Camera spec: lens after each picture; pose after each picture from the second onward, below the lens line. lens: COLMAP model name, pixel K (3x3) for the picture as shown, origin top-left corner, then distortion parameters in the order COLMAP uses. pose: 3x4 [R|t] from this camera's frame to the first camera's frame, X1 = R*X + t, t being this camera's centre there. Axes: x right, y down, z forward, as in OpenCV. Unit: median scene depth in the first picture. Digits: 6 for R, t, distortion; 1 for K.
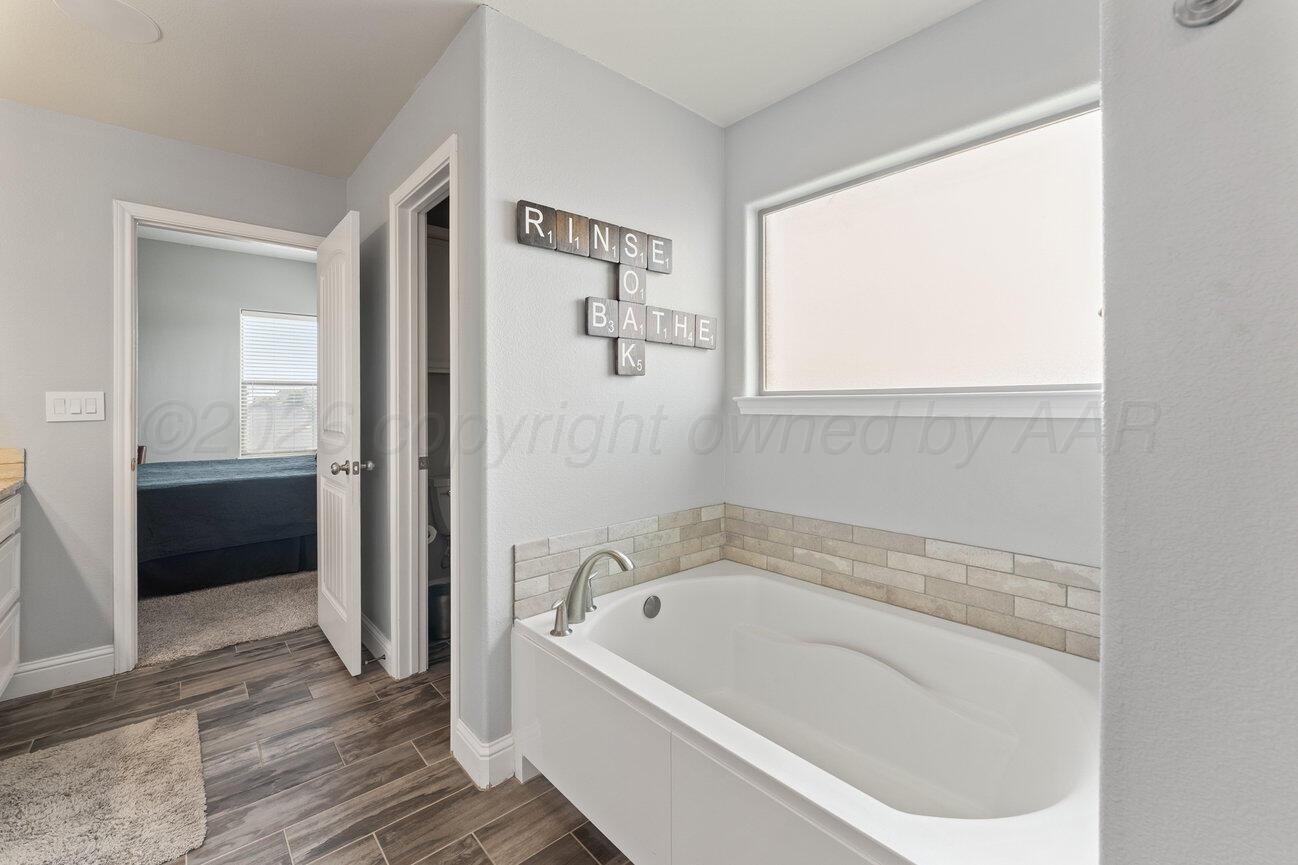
lens RADIAL K [[528.8, 0, 648.8], [0, 528.8, 403.3], [0, 0, 1]] dist [0.002786, -0.000162]
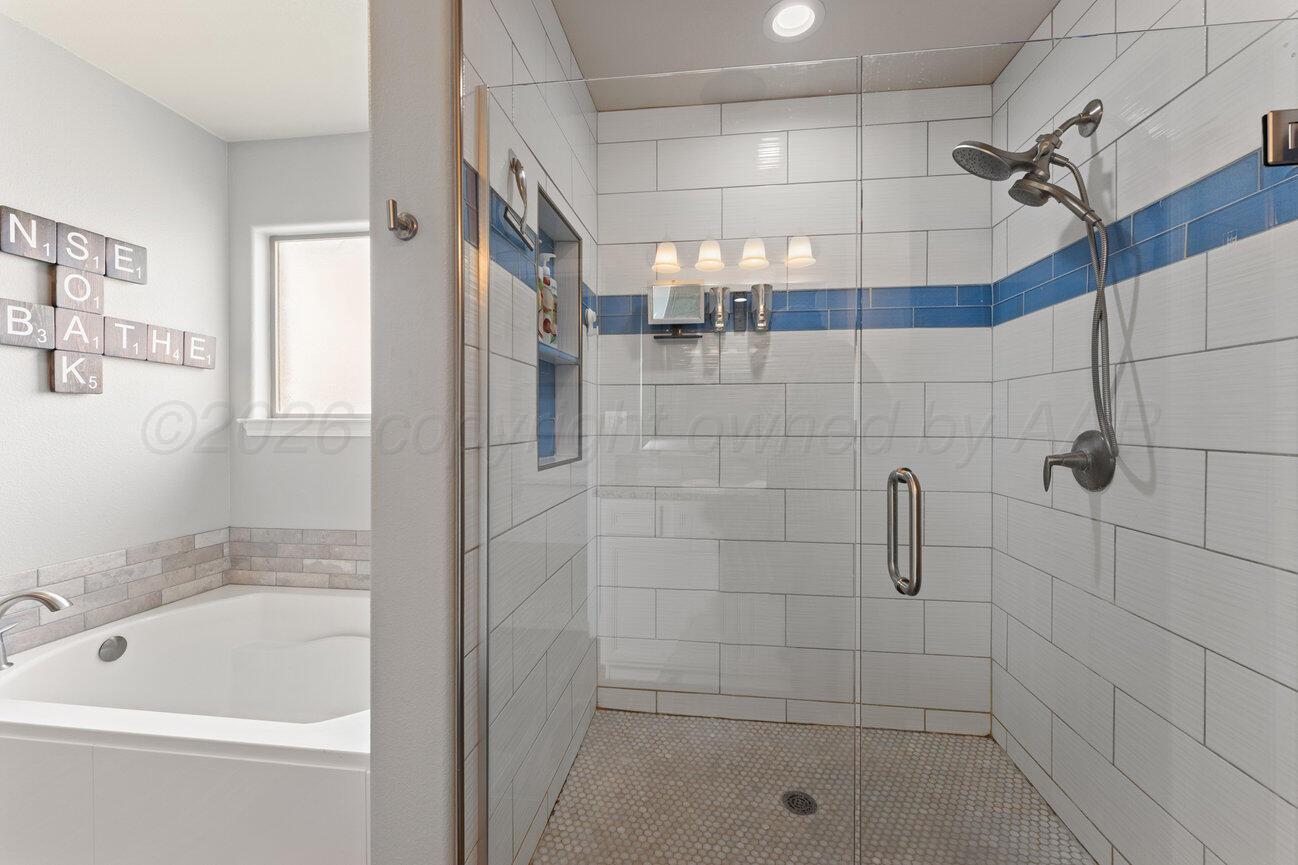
lens RADIAL K [[528.8, 0, 646.5], [0, 528.8, 427.3], [0, 0, 1]] dist [0.002786, -0.000162]
pose [[0.764851, -0.000821, 0.644207, 0.120420], [-0.002775, 0.999986, 0.004569, -0.002724], [-0.644202, -0.005282, 0.764837, -0.286333]]
